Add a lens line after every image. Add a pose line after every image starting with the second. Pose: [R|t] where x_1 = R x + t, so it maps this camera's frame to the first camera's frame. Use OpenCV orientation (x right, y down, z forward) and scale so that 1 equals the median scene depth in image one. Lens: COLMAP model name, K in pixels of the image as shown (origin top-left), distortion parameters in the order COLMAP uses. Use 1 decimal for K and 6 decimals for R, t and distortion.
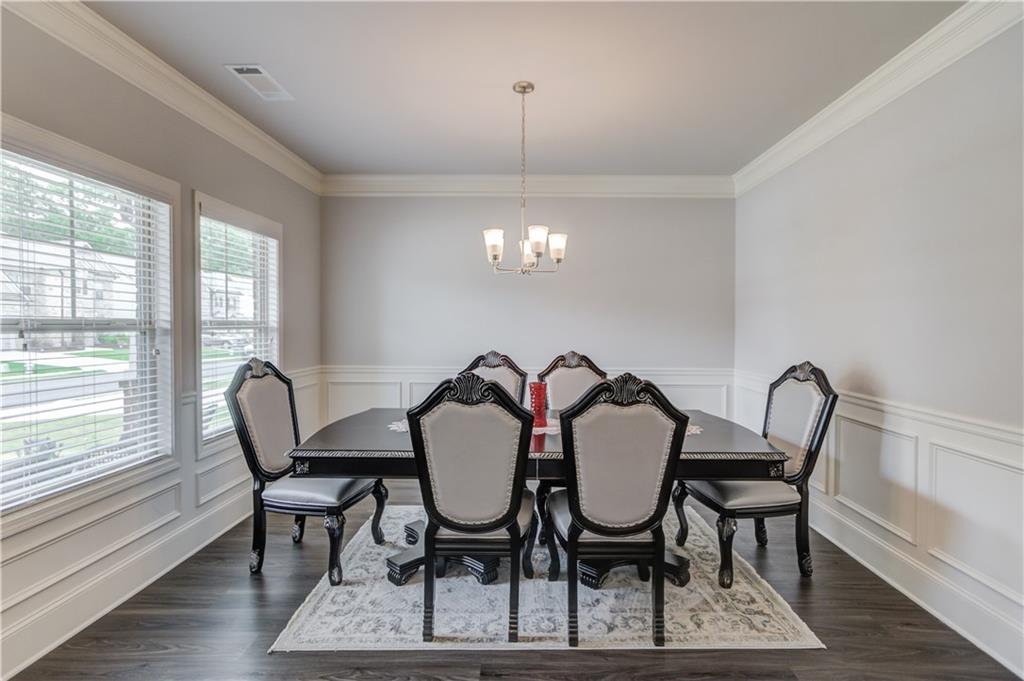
lens RADIAL K [[484.7, 0, 499.2], [0, 484.7, 331.1], [0, 0, 1]] dist [-0.000718, 0.000292]
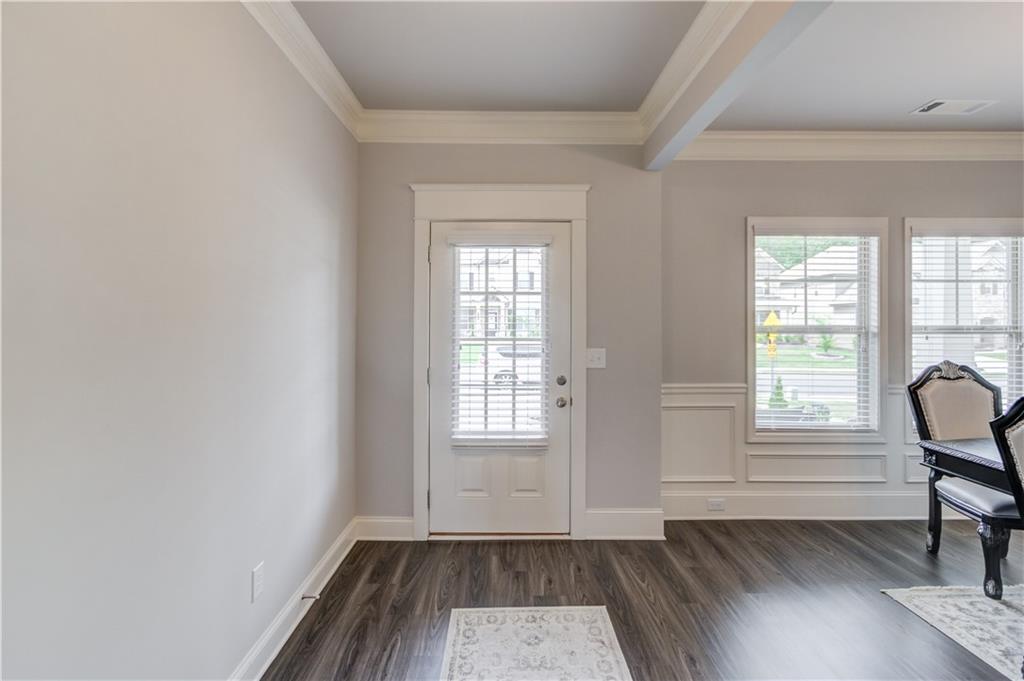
lens RADIAL K [[484.7, 0, 499.2], [0, 484.7, 331.1], [0, 0, 1]] dist [-0.000718, 0.000292]
pose [[-0.005900, 0.016673, -0.999844, 0.615451], [-0.016938, 0.999716, 0.016771, -0.013216], [0.999839, 0.017035, -0.005616, 0.002023]]
